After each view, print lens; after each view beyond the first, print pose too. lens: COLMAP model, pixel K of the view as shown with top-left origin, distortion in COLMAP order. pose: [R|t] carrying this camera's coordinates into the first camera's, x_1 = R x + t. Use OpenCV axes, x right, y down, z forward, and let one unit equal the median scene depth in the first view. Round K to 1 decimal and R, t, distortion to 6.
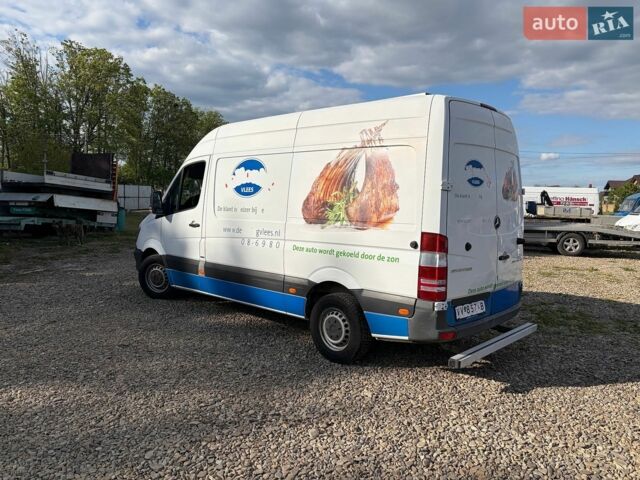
lens RADIAL K [[484.1, 0, 323.2], [0, 484.1, 240.0], [0, 0, 1]] dist [0.063072, -0.067095]
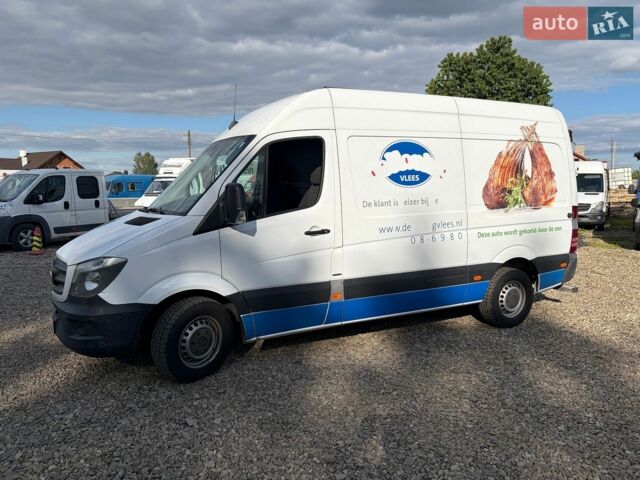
lens RADIAL K [[484.1, 0, 324.6], [0, 484.1, 238.2], [0, 0, 1]] dist [0.063072, -0.067095]
pose [[0.340168, -0.128801, 0.931502, -1.010109], [0.098991, 0.989976, 0.100737, -0.100773], [-0.935140, 0.057943, 0.349508, 0.860354]]
